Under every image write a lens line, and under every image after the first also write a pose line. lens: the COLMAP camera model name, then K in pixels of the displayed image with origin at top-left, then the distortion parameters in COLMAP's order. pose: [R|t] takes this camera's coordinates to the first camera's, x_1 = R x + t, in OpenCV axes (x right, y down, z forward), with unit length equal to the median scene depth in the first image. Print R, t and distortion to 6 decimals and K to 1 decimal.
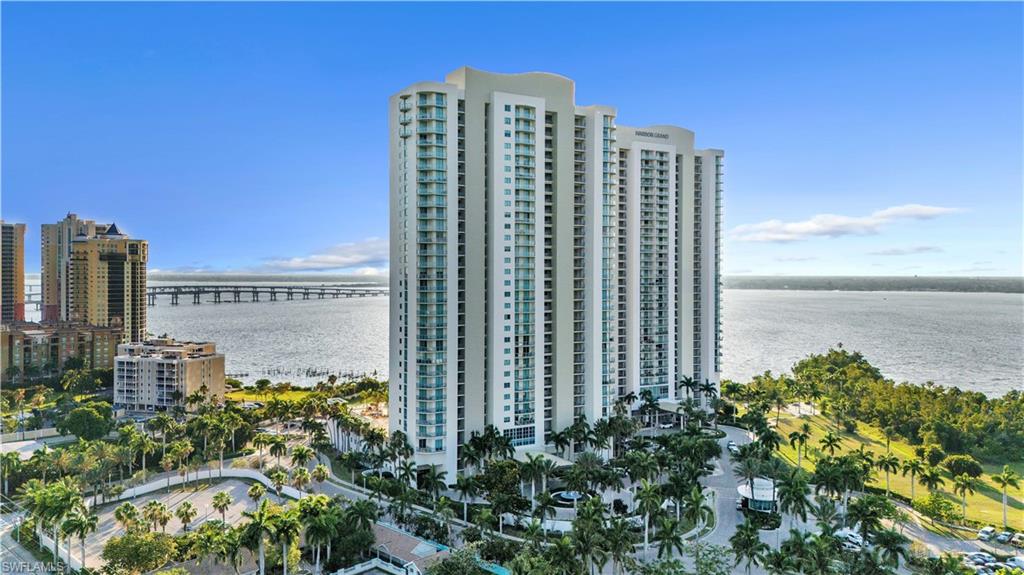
lens RADIAL K [[786.3, 0, 514.5], [0, 786.3, 273.4], [0, 0, 1]] dist [0.069321, -0.104511]
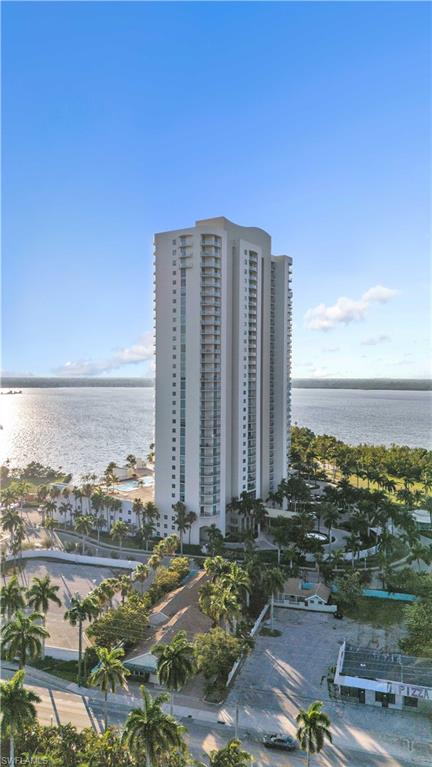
lens RADIAL K [[589.0, 0, 216.0], [0, 589.0, 383.5], [0, 0, 1]] dist [0.069321, -0.104511]
pose [[0.890227, -0.004264, 0.455497, -0.502426], [-0.002167, 0.999905, 0.013594, -0.002364], [-0.455512, -0.013089, 0.890134, 0.133977]]
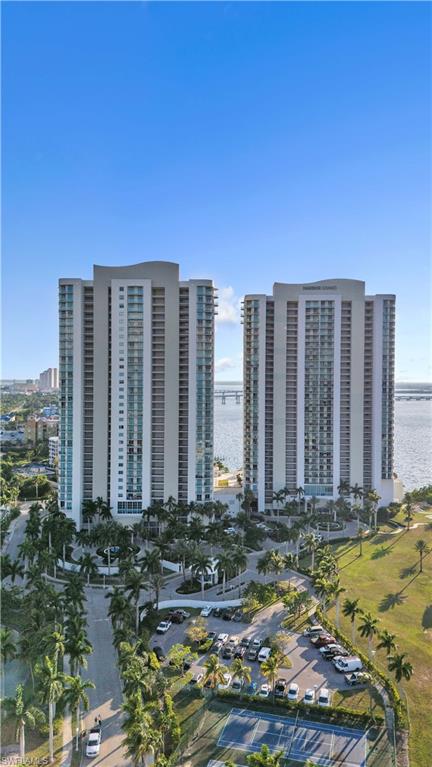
lens RADIAL K [[589.0, 0, 216.0], [0, 589.0, 383.5], [0, 0, 1]] dist [0.069321, -0.104511]
pose [[0.842223, 0.008714, -0.539058, 0.751241], [-0.005607, 0.999957, 0.007404, -0.037884], [0.539100, -0.003213, 0.842236, 0.144366]]
